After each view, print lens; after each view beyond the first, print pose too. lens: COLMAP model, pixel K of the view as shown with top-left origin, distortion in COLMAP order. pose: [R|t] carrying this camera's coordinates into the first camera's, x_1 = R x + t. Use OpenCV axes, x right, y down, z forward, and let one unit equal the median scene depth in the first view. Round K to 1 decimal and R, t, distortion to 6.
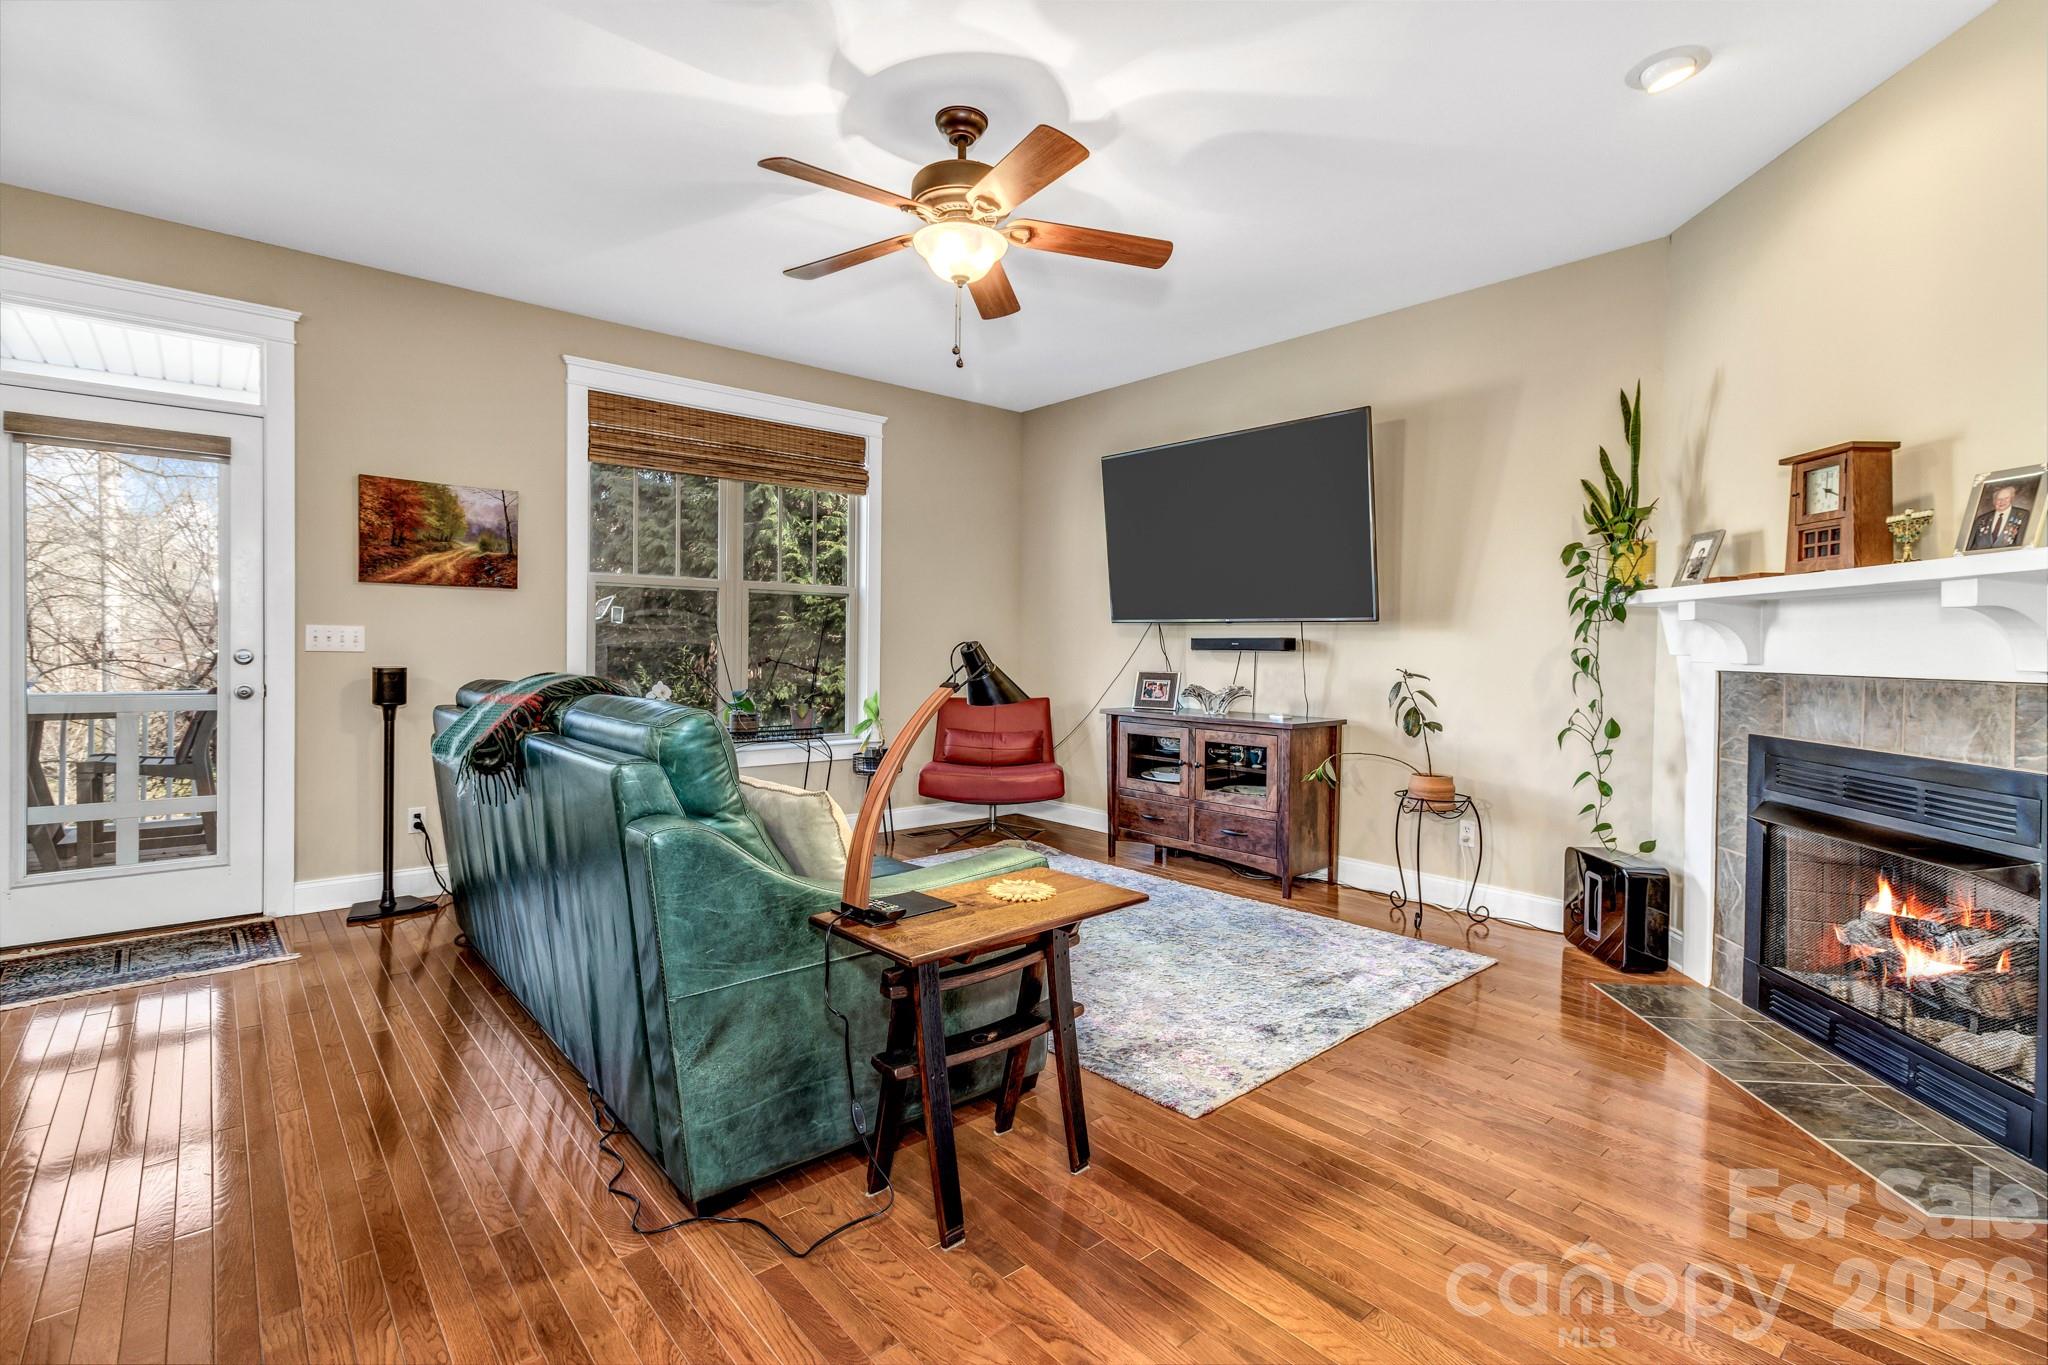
lens RADIAL K [[956.3, 0, 1024.1], [0, 956.3, 664.9], [0, 0, 1]] dist [0.008163, 0.010671]
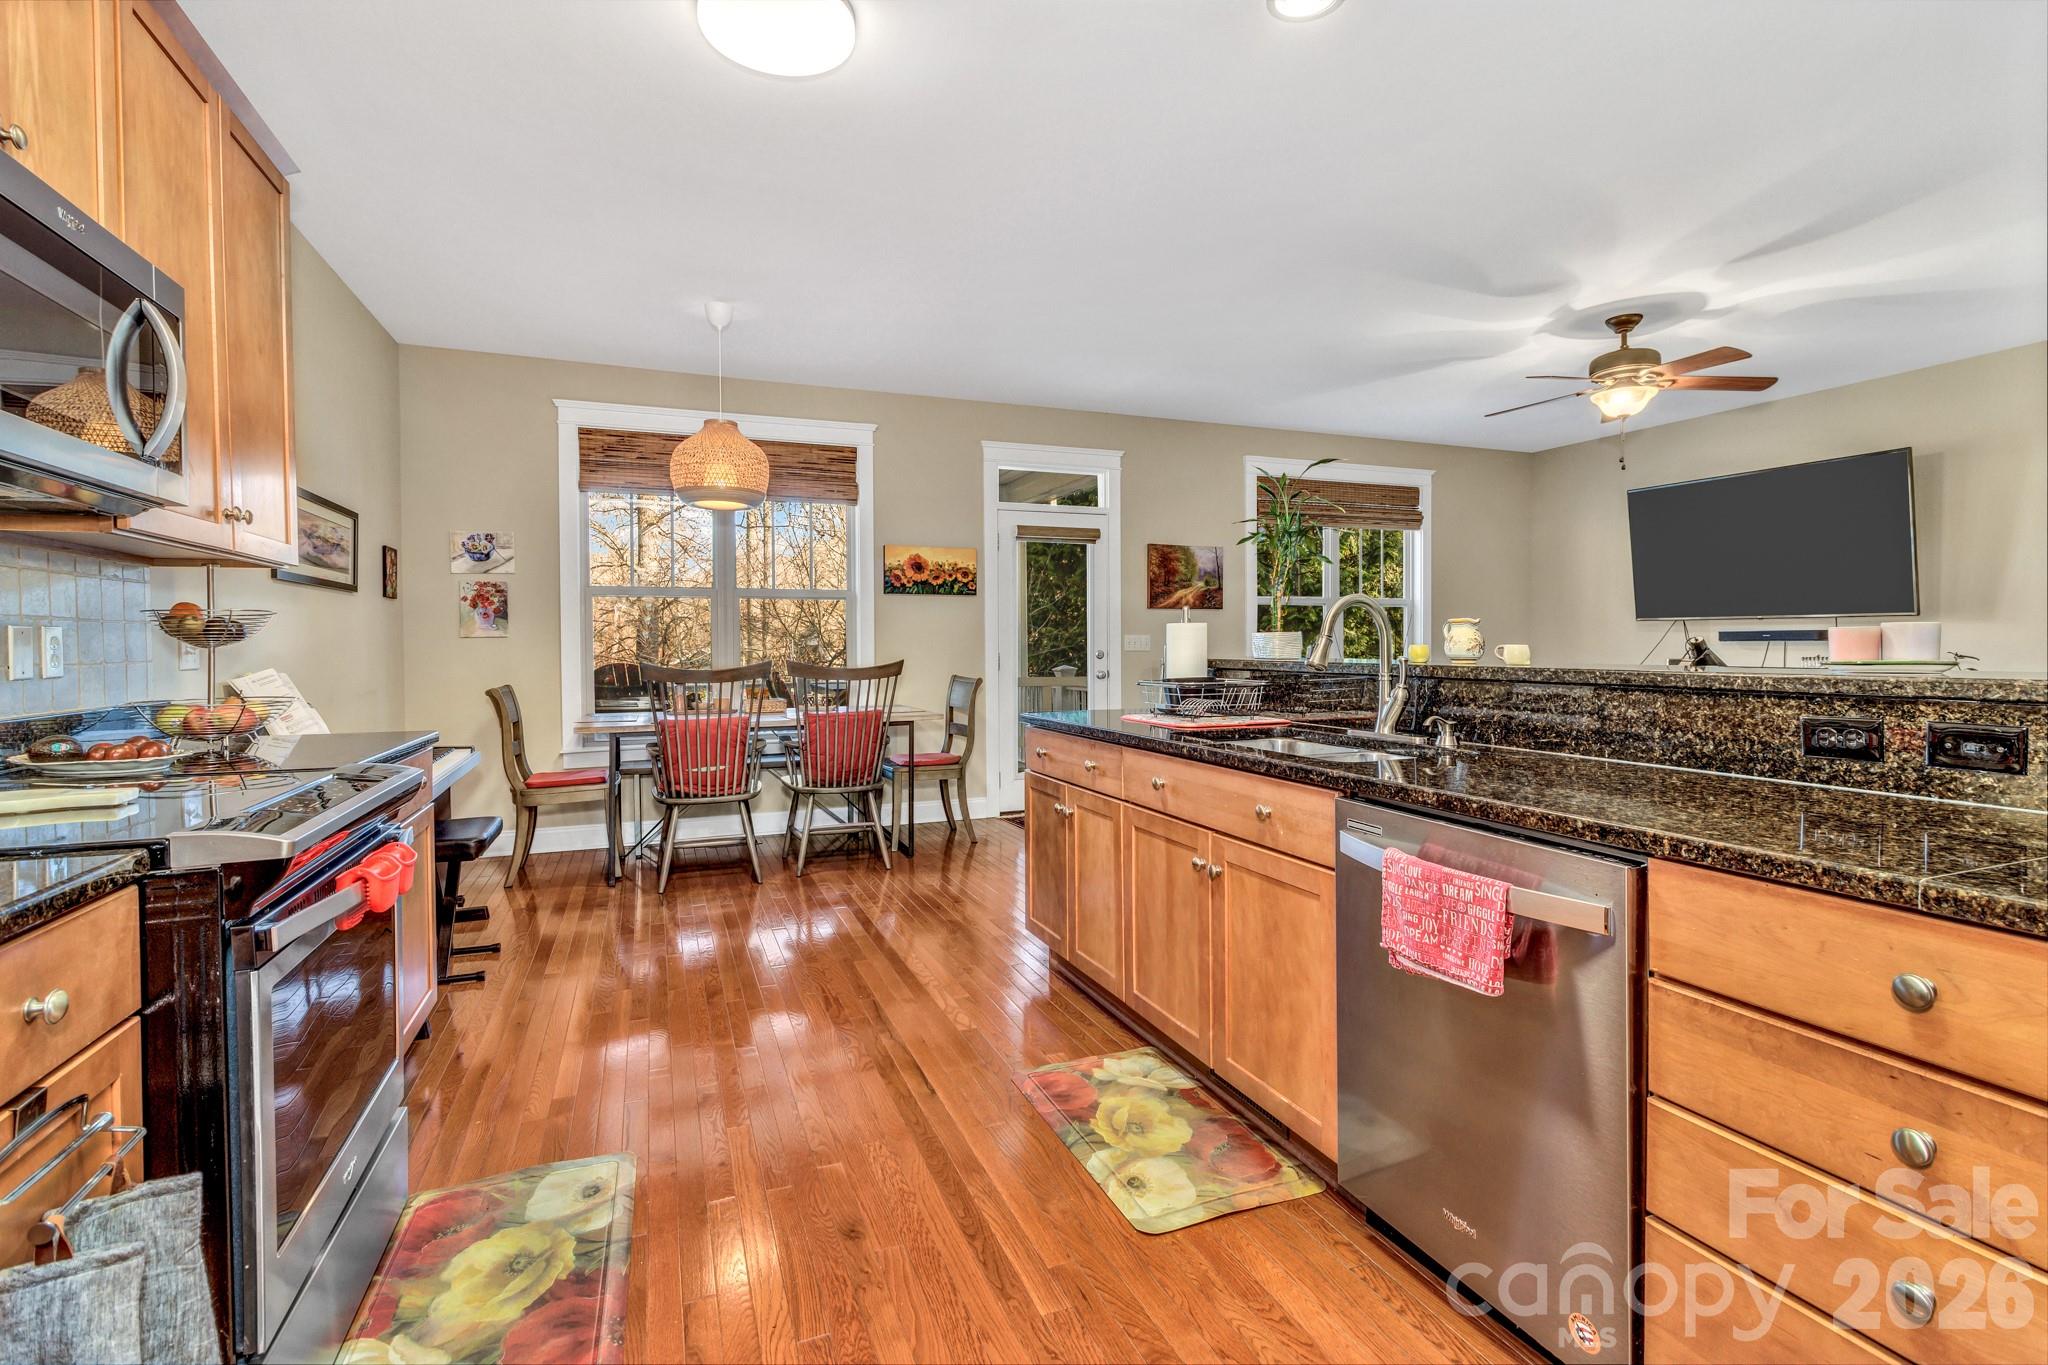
lens RADIAL K [[943.8, 0, 1031.3], [0, 943.8, 657.7], [0, 0, 1]] dist [0.001964, 0.000761]
pose [[0.945495, -0.012013, -0.325416, -0.356982], [0.010267, 0.999922, -0.007082, 0.007354], [0.325476, 0.003355, 0.945544, -0.602025]]
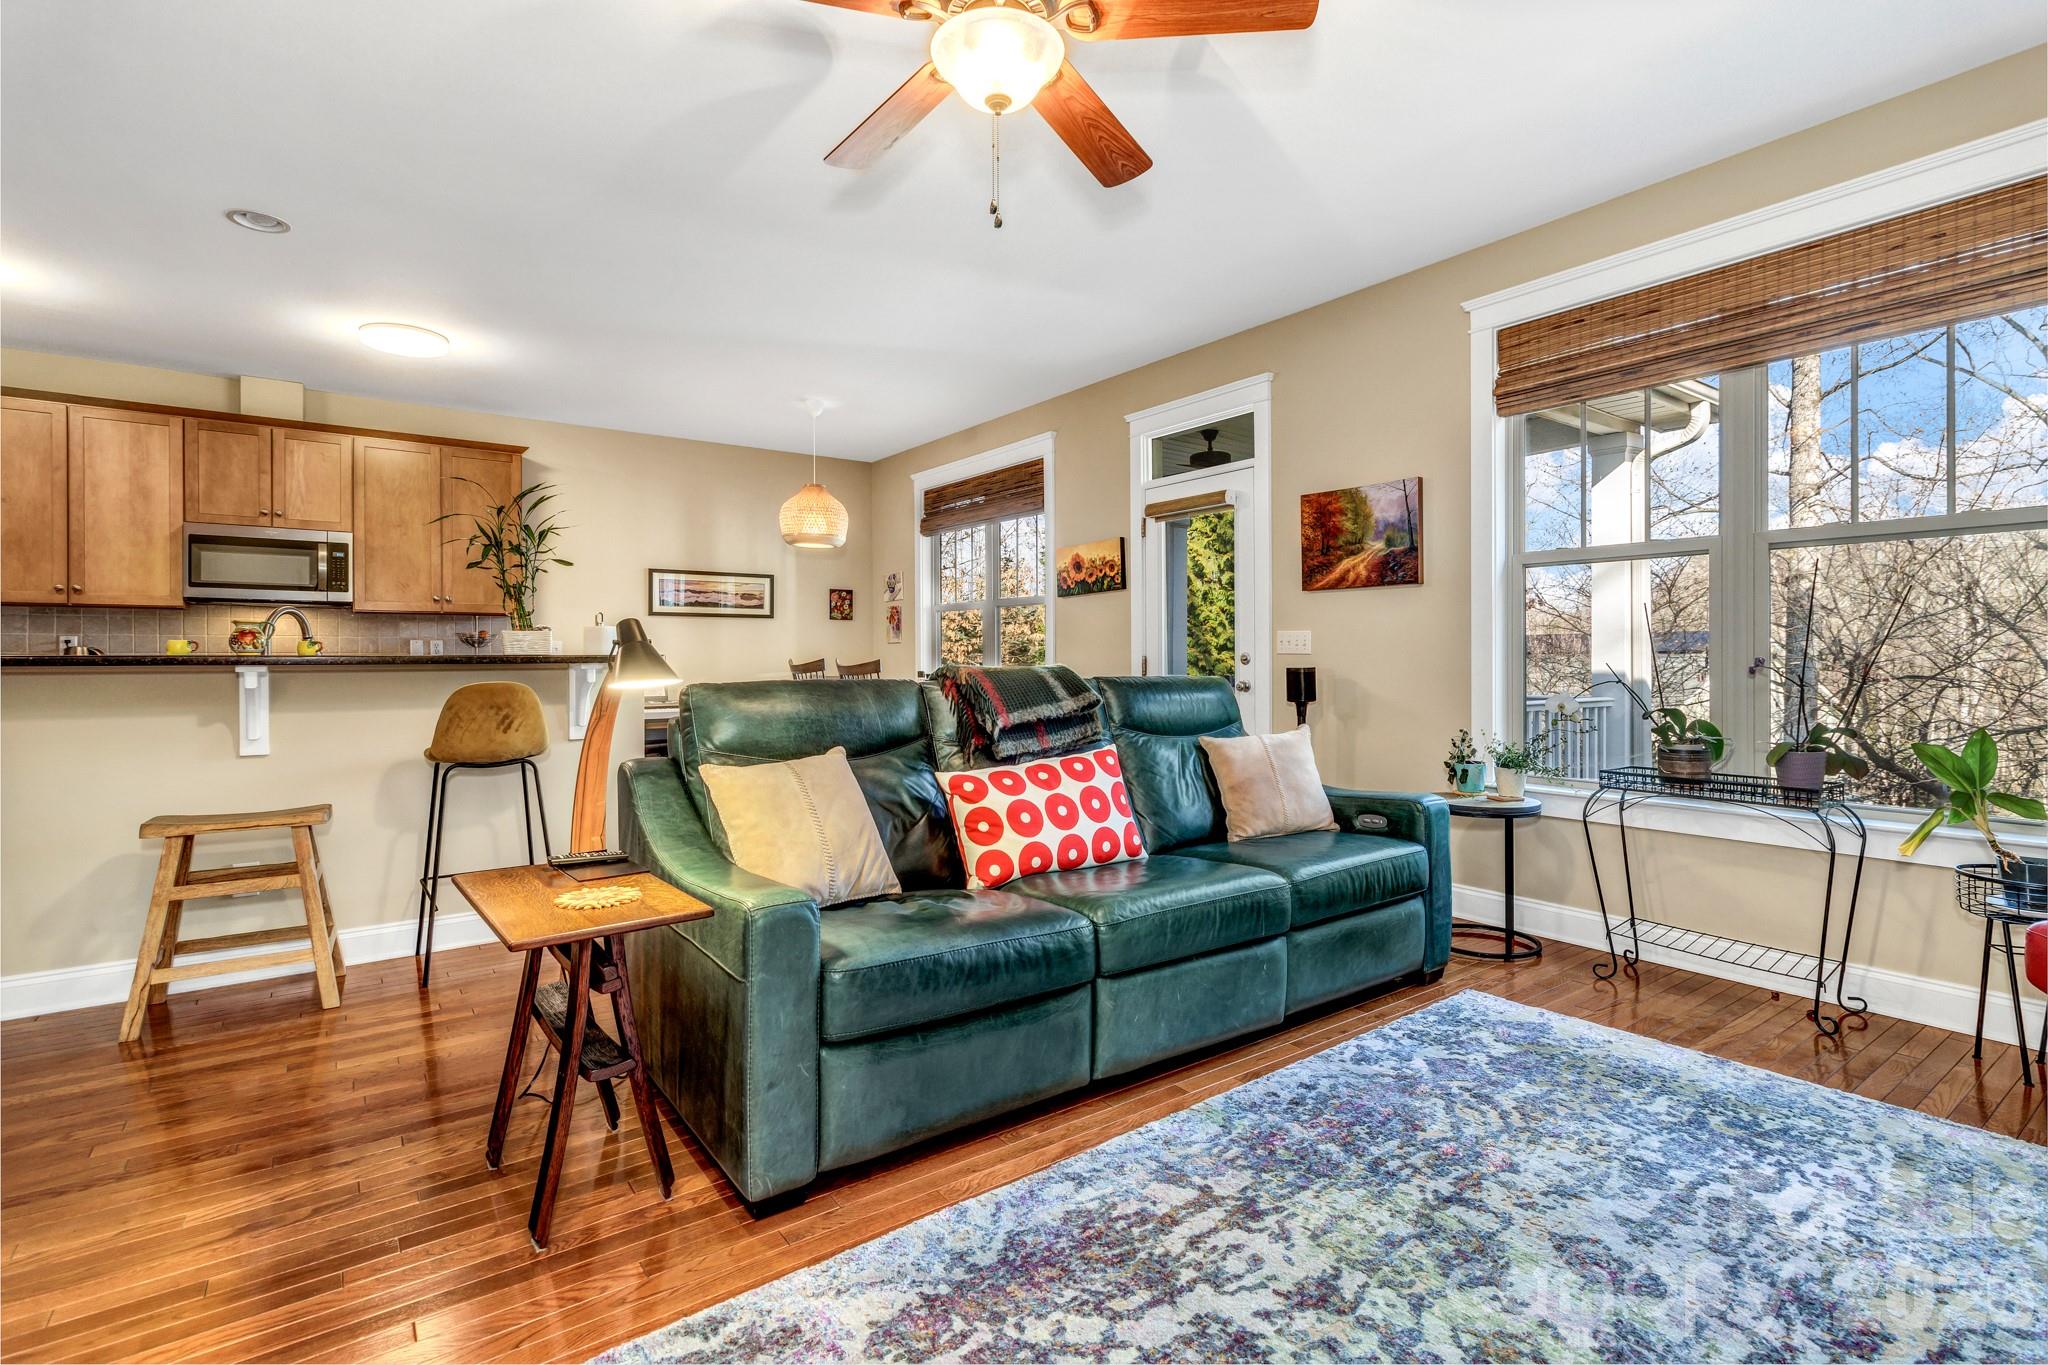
lens RADIAL K [[965.3, 0, 1029.5], [0, 965.3, 654.5], [0, 0, 1]] dist [0.004052, 0.000738]
pose [[-0.079620, -0.014953, -0.996713, 0.452934], [-0.018378, 0.999740, -0.013531, 0.008022], [0.996656, 0.017241, -0.079874, 0.777056]]
